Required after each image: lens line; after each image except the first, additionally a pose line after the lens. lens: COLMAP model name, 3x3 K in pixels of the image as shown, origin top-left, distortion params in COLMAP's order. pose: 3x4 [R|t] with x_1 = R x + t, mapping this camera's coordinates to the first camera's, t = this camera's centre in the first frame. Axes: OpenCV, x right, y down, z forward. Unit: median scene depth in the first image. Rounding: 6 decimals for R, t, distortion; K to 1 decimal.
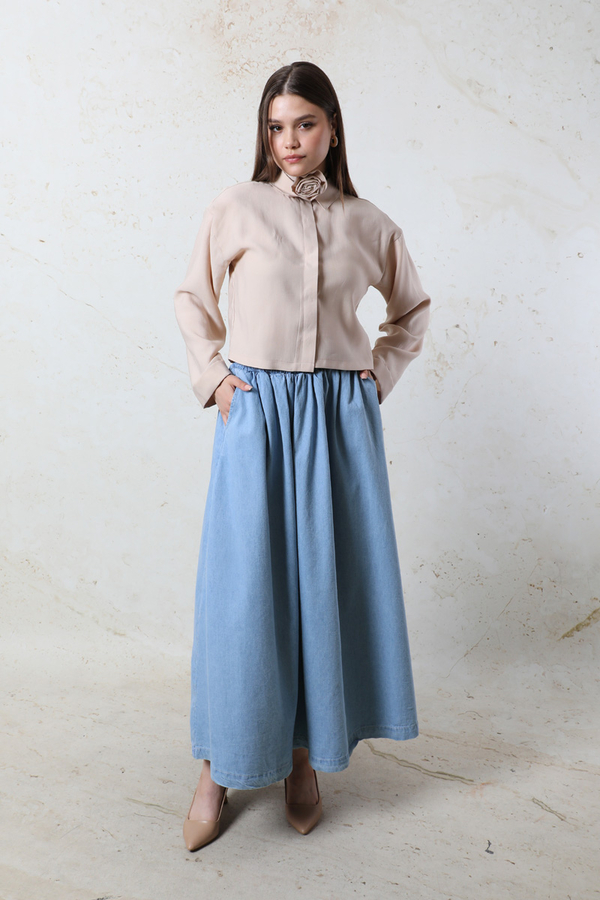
lens RADIAL K [[1062.2, 0, 293.6], [0, 1062.2, 409.1], [0, 0, 1]] dist [0.062665, 0.008557]
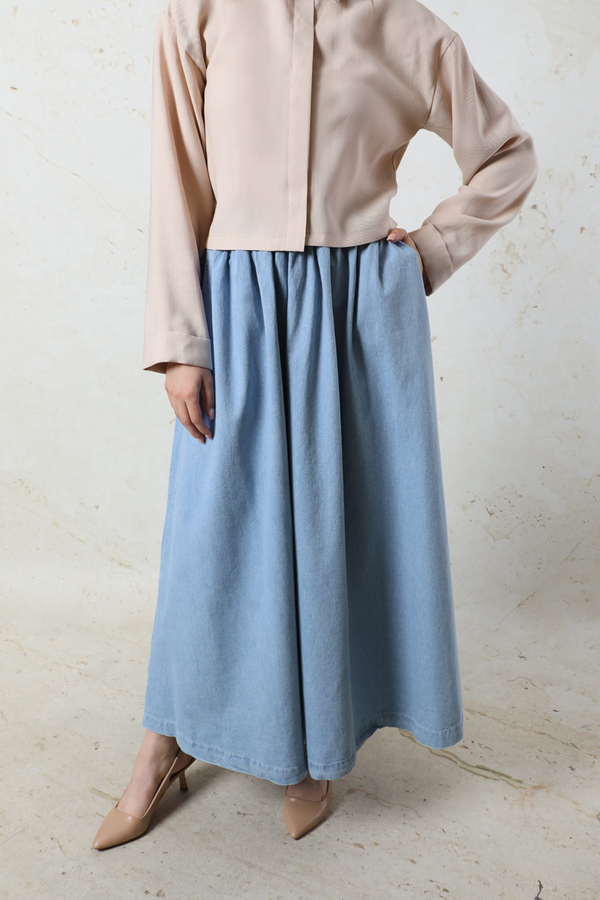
lens RADIAL K [[914.4, 0, 313.3], [0, 914.4, 475.8], [0, 0, 1]] dist [0.041874, 0.041539]
pose [[0.997733, 0.029805, -0.060335, 0.038522], [-0.018841, 0.984435, 0.174737, 0.001989], [0.064604, -0.173204, 0.982765, 0.292123]]
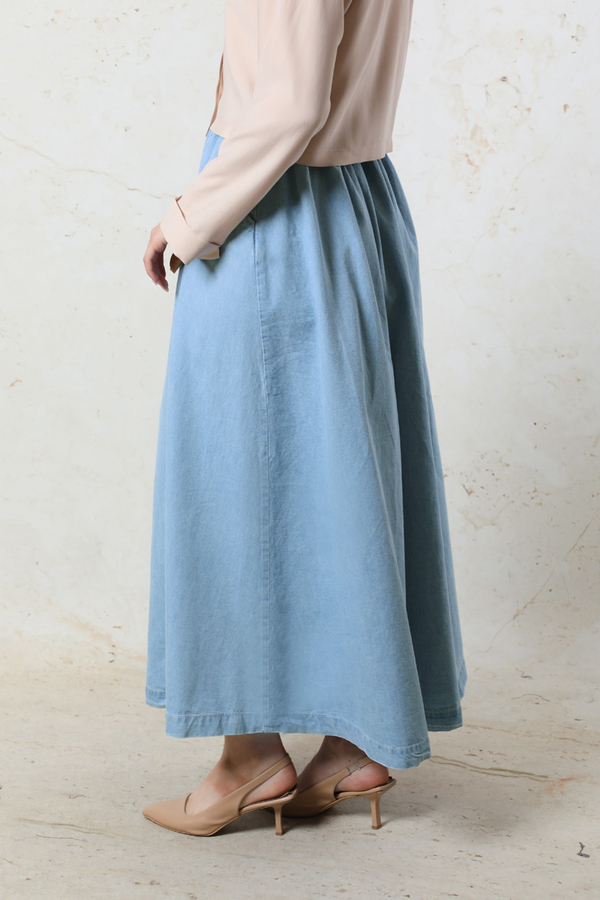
lens RADIAL K [[2158.0, 0, 341.9], [0, 2158.0, 459.1], [0, 0, 1]] dist [0.356569, 0.115435]
pose [[0.991286, -0.017758, 0.130521, -0.105986], [0.007714, 0.996997, 0.077060, 0.041818], [-0.131498, -0.075381, 0.988446, -0.237253]]
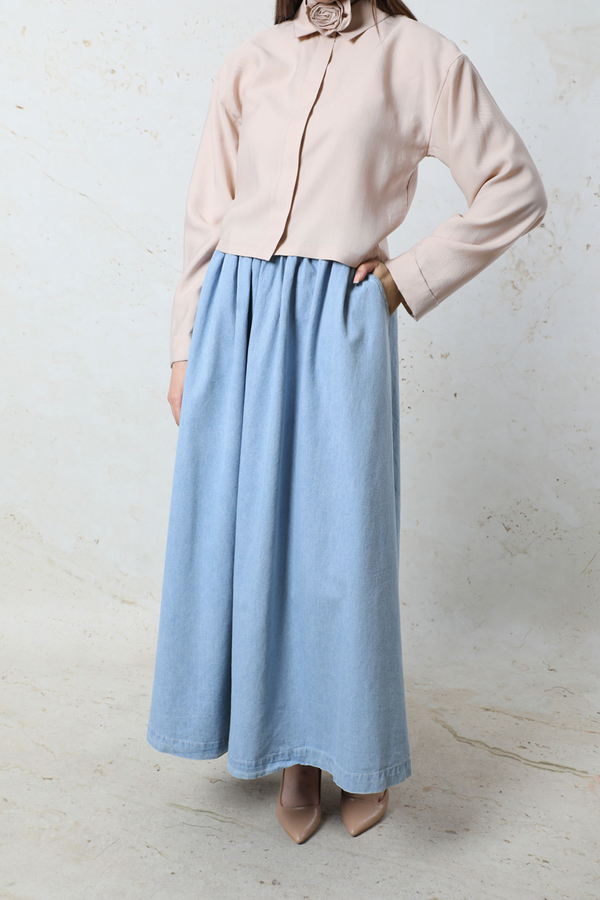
lens RADIAL K [[1093.2, 0, 301.3], [0, 1093.2, 477.1], [0, 0, 1]] dist [0.138095, -0.000512]
pose [[0.997852, -0.006285, 0.065207, -0.088486], [-0.000182, 0.995117, 0.098699, 0.030590], [-0.065509, -0.098499, 0.992979, 0.156581]]
